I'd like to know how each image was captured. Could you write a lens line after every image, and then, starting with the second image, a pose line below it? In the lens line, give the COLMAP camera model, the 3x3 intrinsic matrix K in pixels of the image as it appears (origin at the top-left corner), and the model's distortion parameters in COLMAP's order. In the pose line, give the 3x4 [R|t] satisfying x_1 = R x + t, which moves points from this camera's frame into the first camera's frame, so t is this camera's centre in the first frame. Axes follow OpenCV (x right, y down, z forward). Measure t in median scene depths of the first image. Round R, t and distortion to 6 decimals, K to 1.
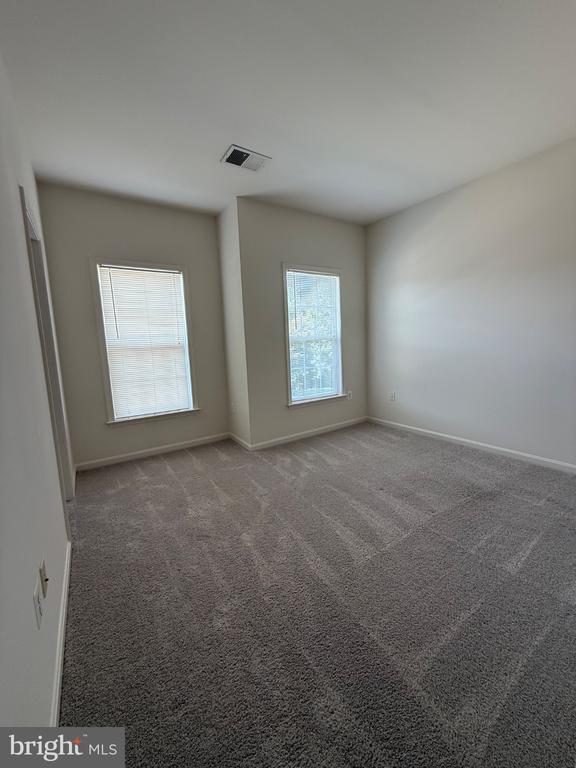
lens RADIAL K [[309.0, 0, 288.0], [0, 309.0, 384.0], [0, 0, 1]] dist [0.000462, 0.000016]
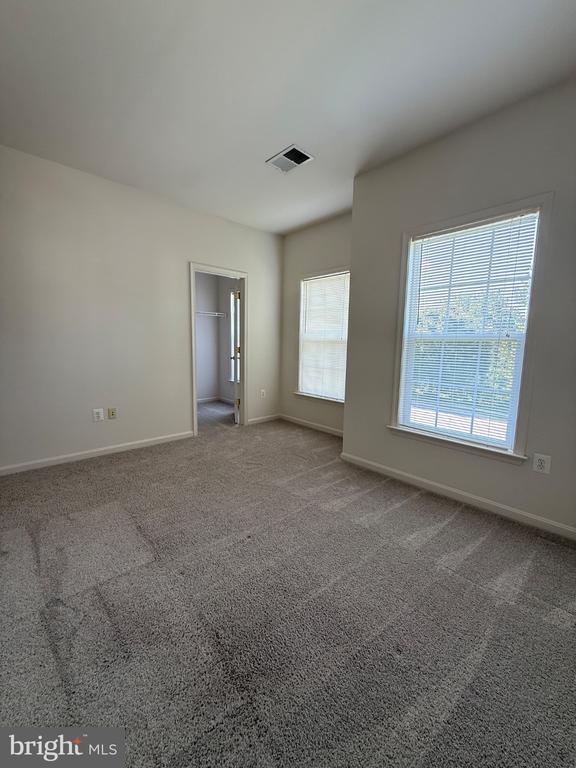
lens RADIAL K [[309.0, 0, 288.0], [0, 309.0, 384.0], [0, 0, 1]] dist [0.000462, 0.000016]
pose [[0.155101, 0.176336, -0.972034, 0.711742], [-0.162342, 0.975114, 0.150991, -0.111353], [0.974468, 0.134383, 0.179868, 0.650530]]
